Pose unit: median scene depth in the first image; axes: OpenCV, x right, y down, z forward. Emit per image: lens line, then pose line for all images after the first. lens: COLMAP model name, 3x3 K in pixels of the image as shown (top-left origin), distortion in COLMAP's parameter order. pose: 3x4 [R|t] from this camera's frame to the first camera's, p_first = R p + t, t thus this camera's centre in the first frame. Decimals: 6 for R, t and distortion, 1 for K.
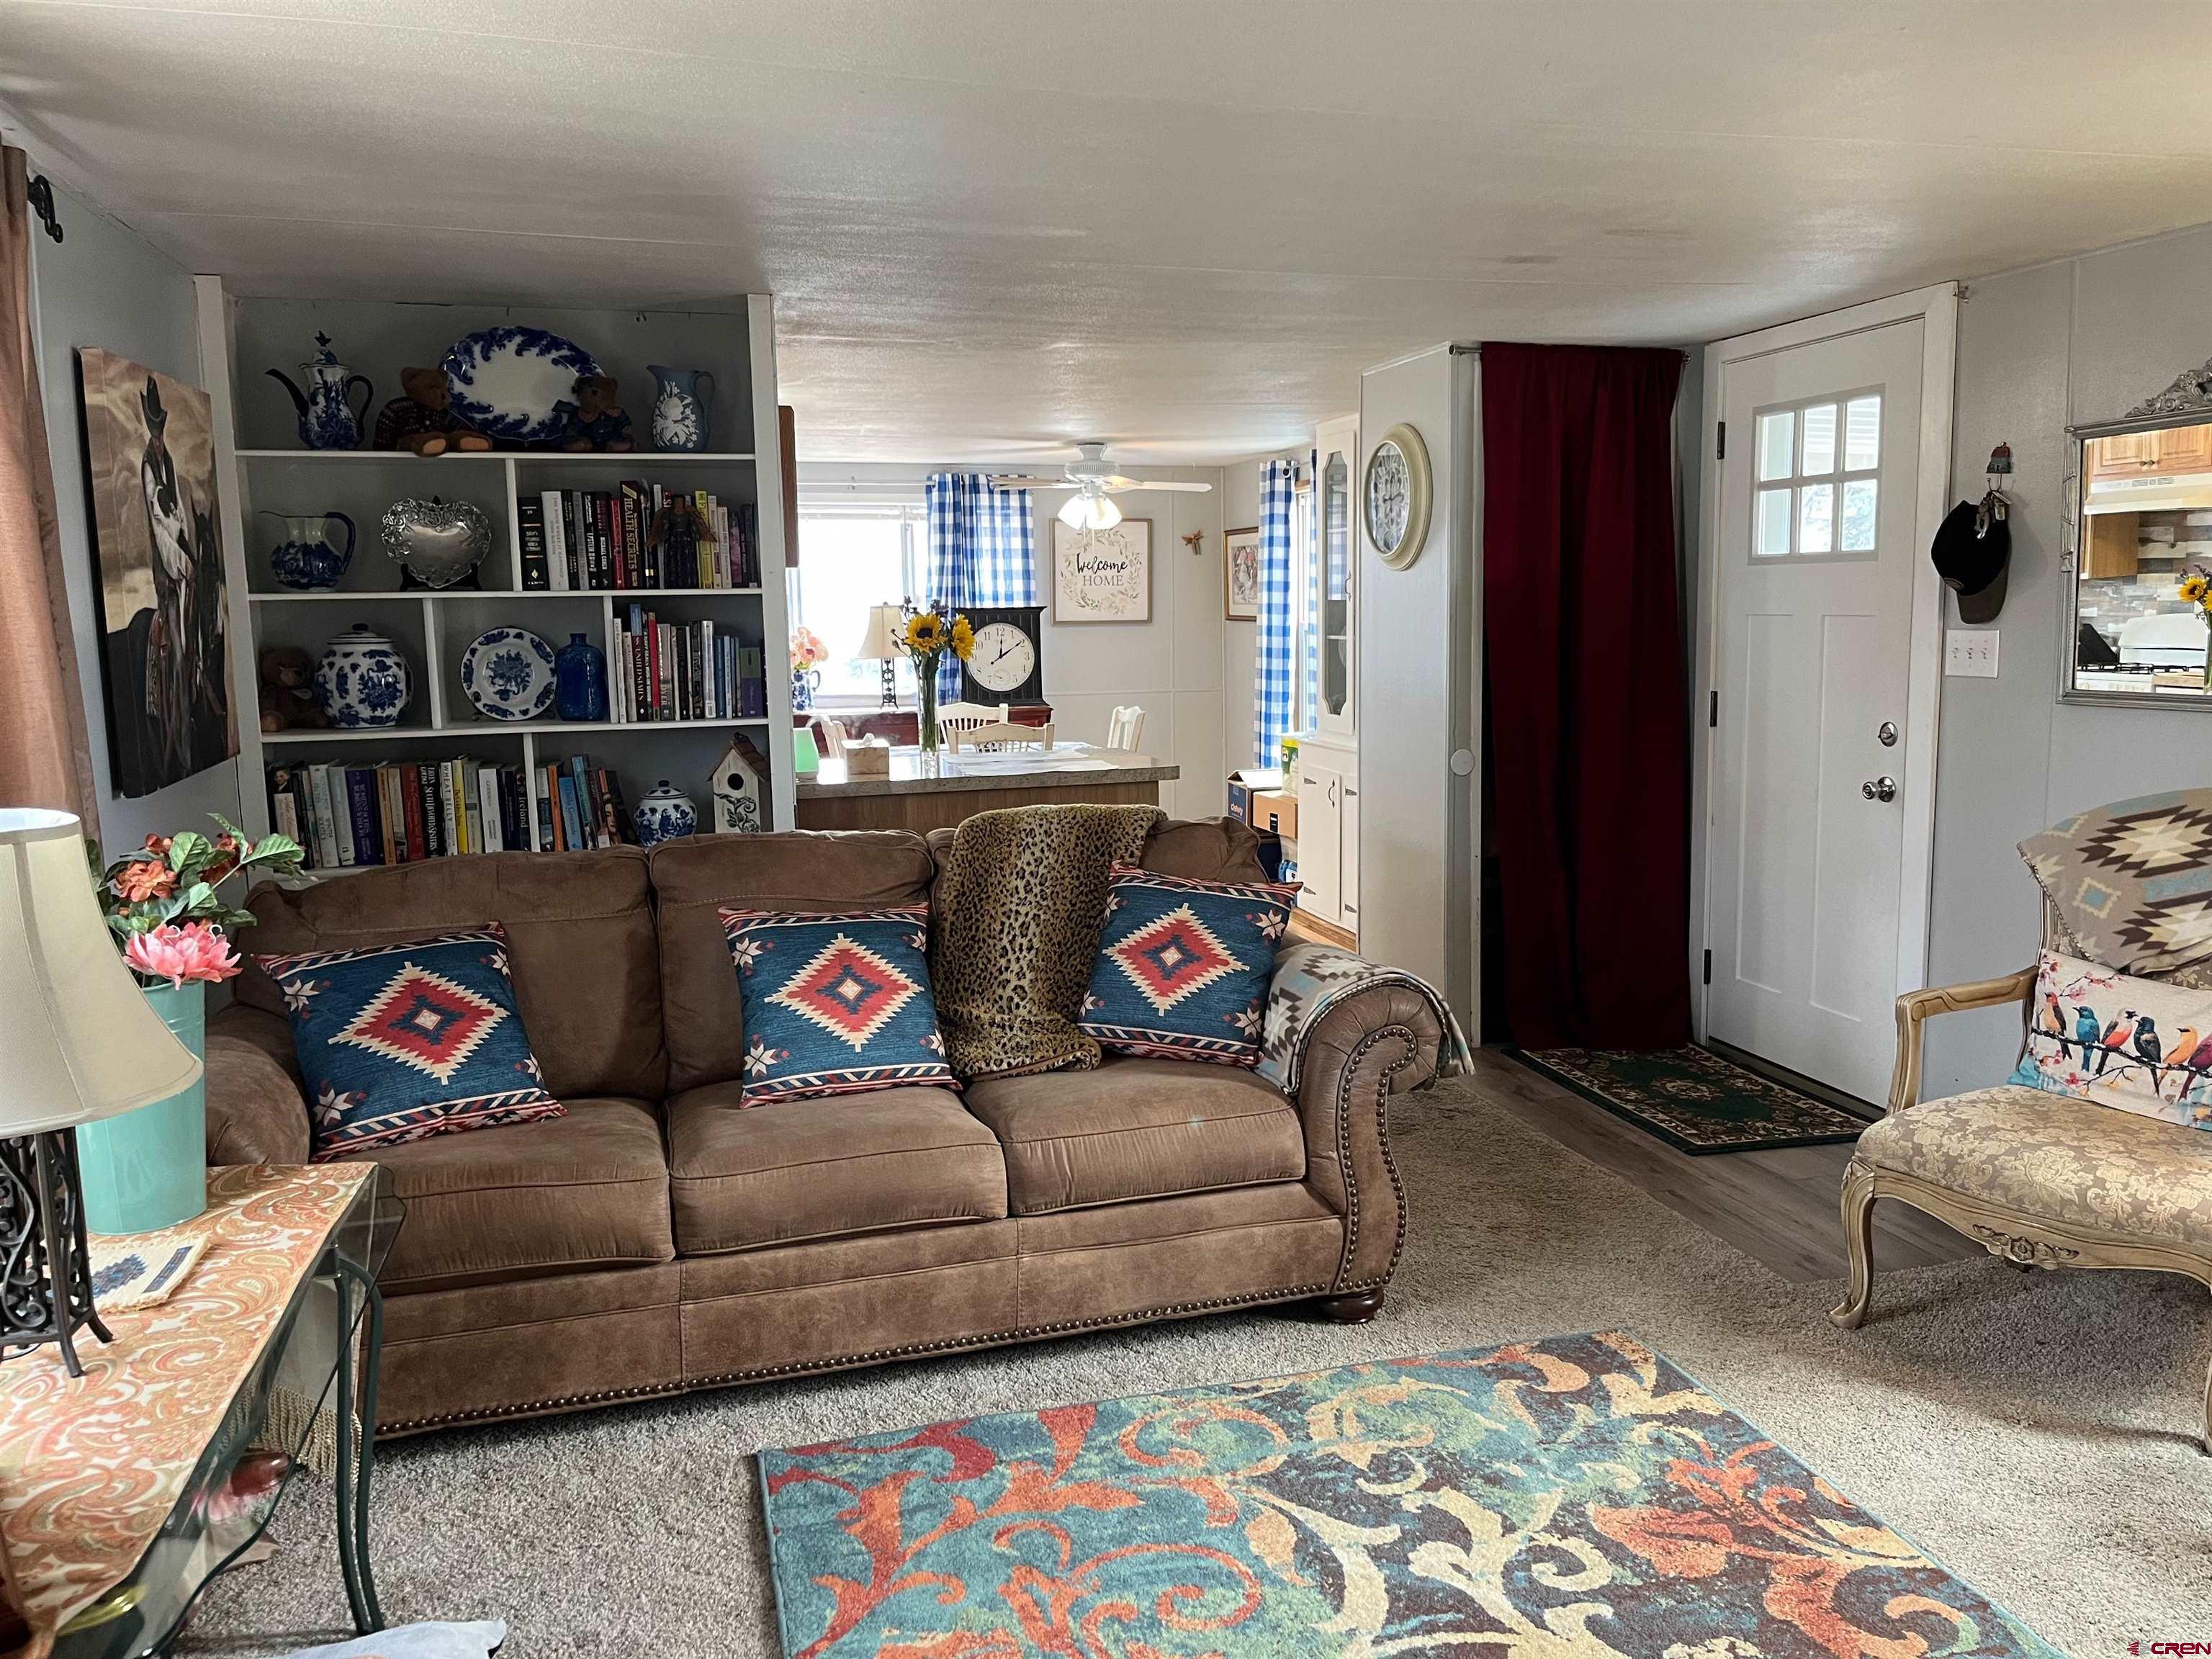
lens RADIAL K [[1671.9, 0, 1121.1], [0, 1671.9, 825.0], [0, 0, 1]] dist [0.064350, -0.094976]
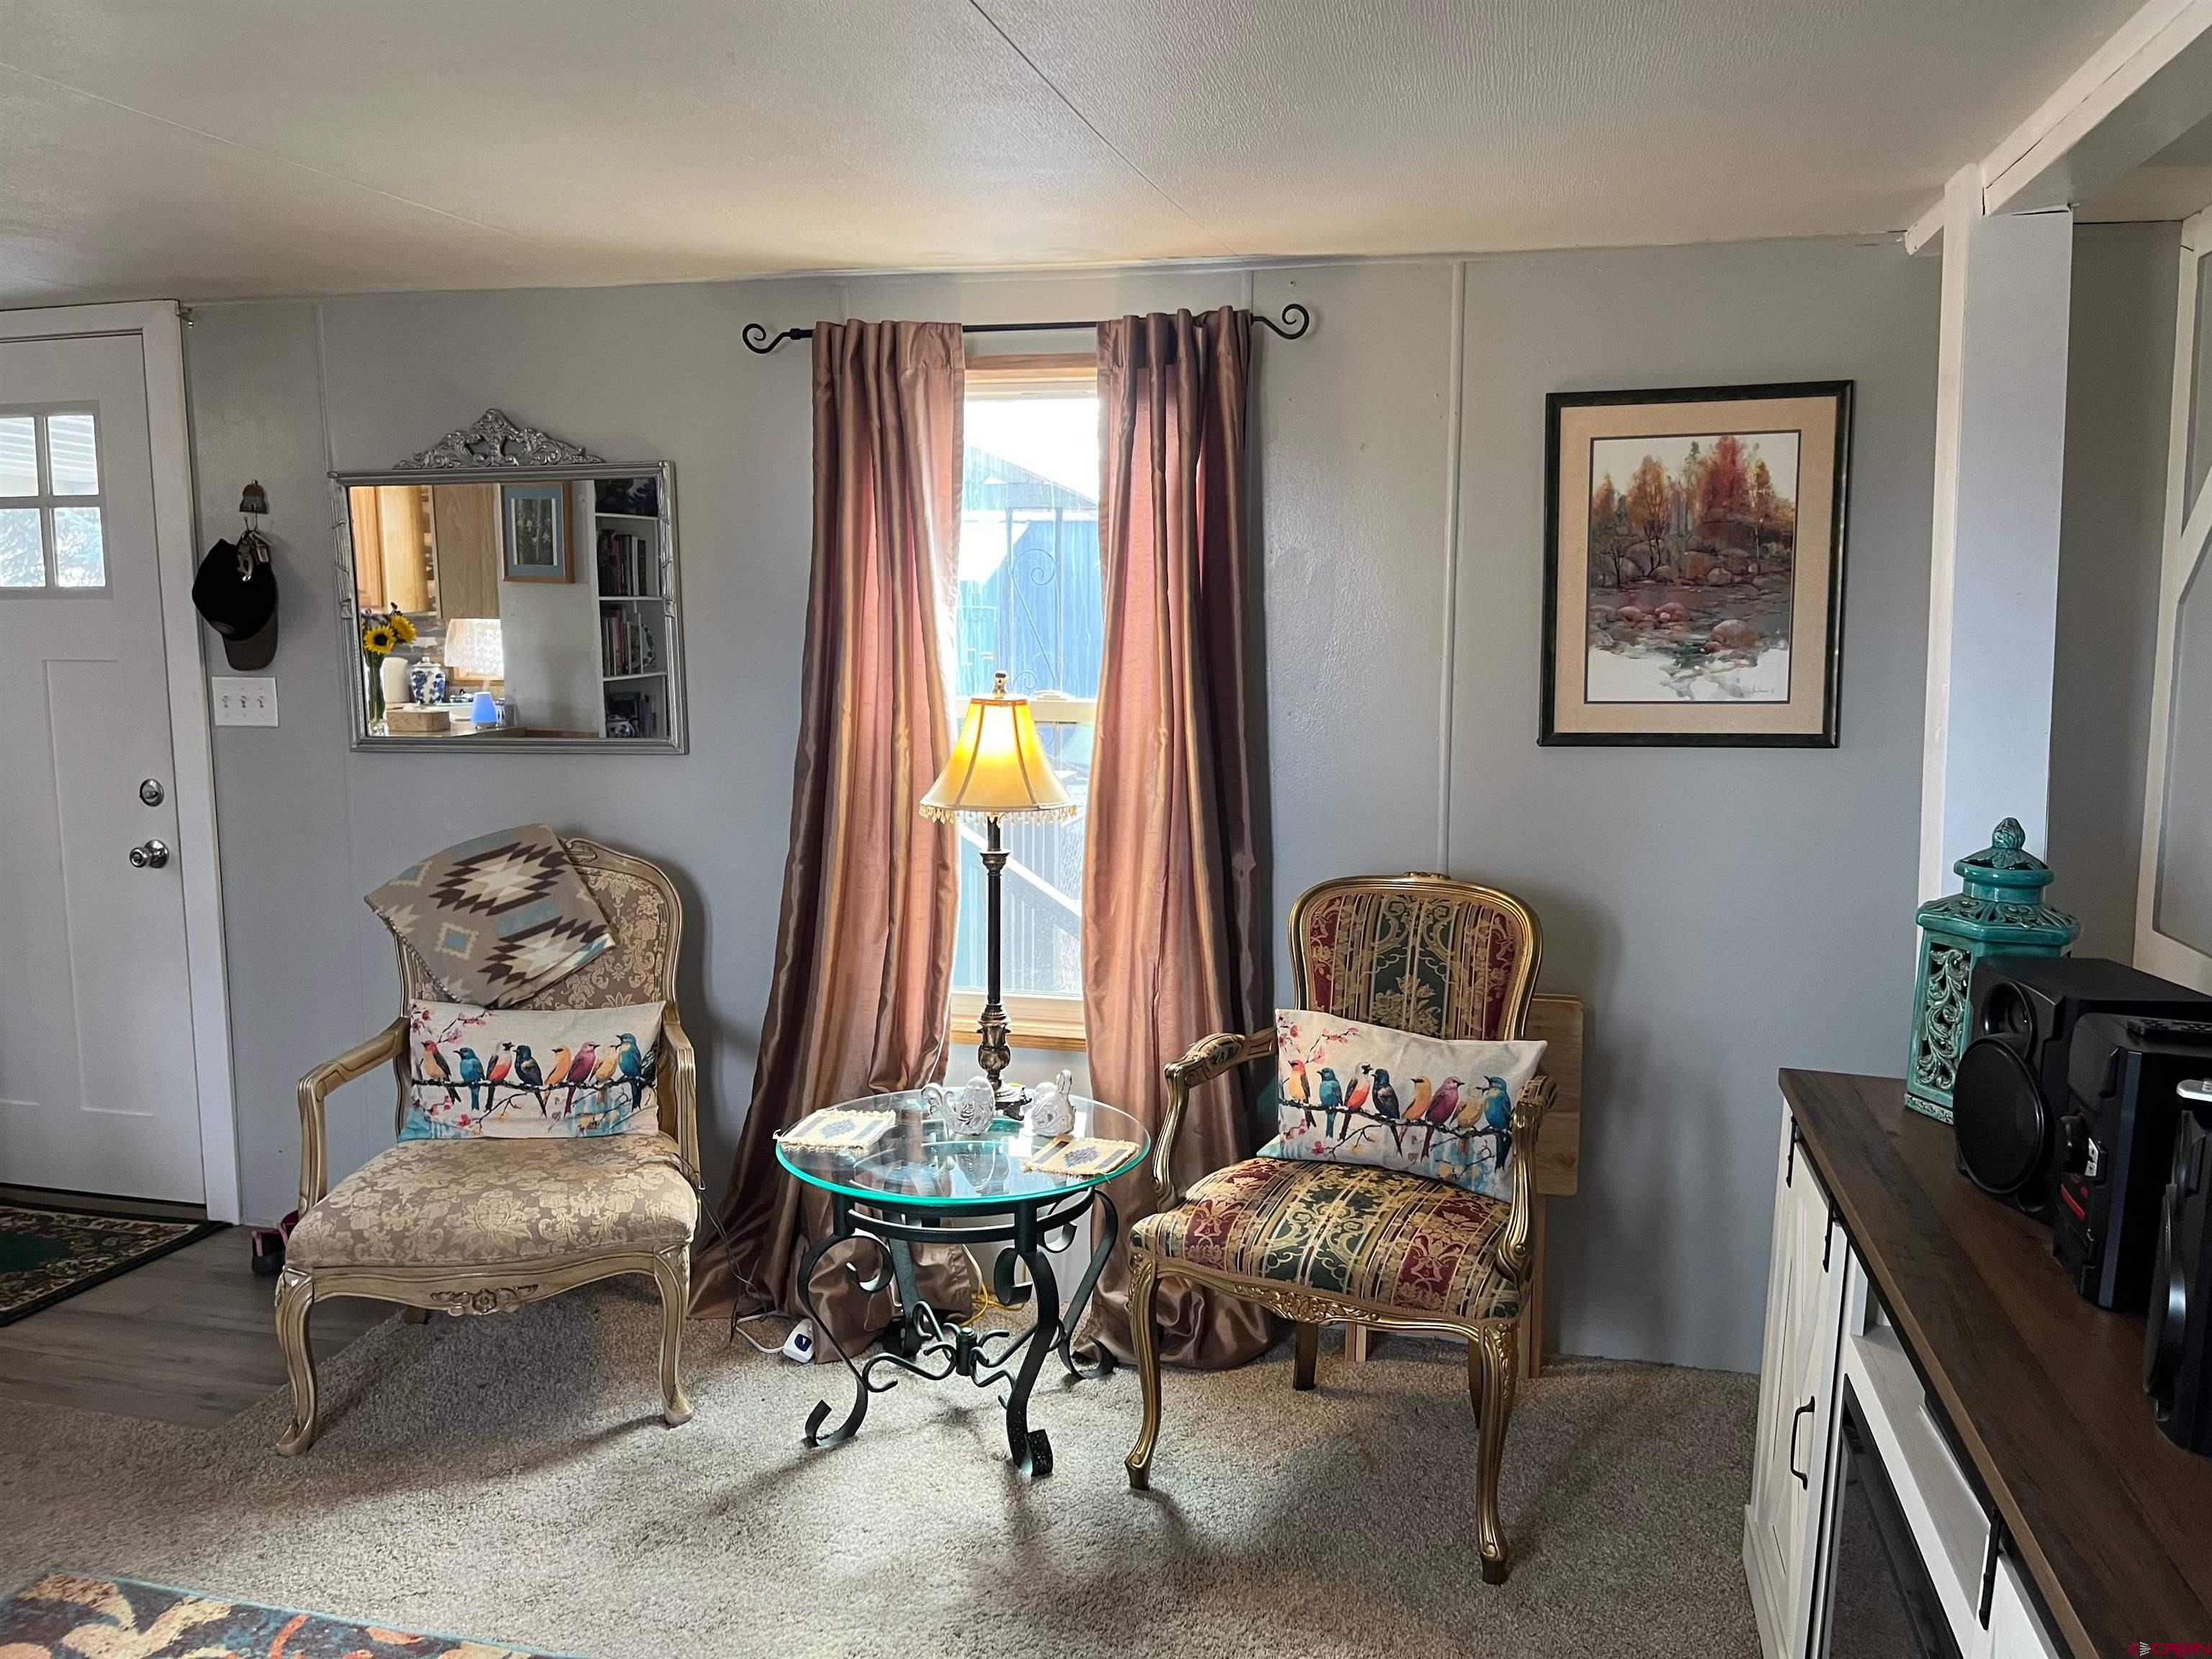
lens RADIAL K [[1678.5, 0, 1126.4], [0, 1678.5, 833.2], [0, 0, 1]] dist [0.070743, -0.095542]
pose [[0.473443, -0.098535, 0.875296, -0.122811], [0.108001, 0.992719, 0.053336, -0.032454], [-0.874178, 0.069281, 0.480638, 0.147398]]
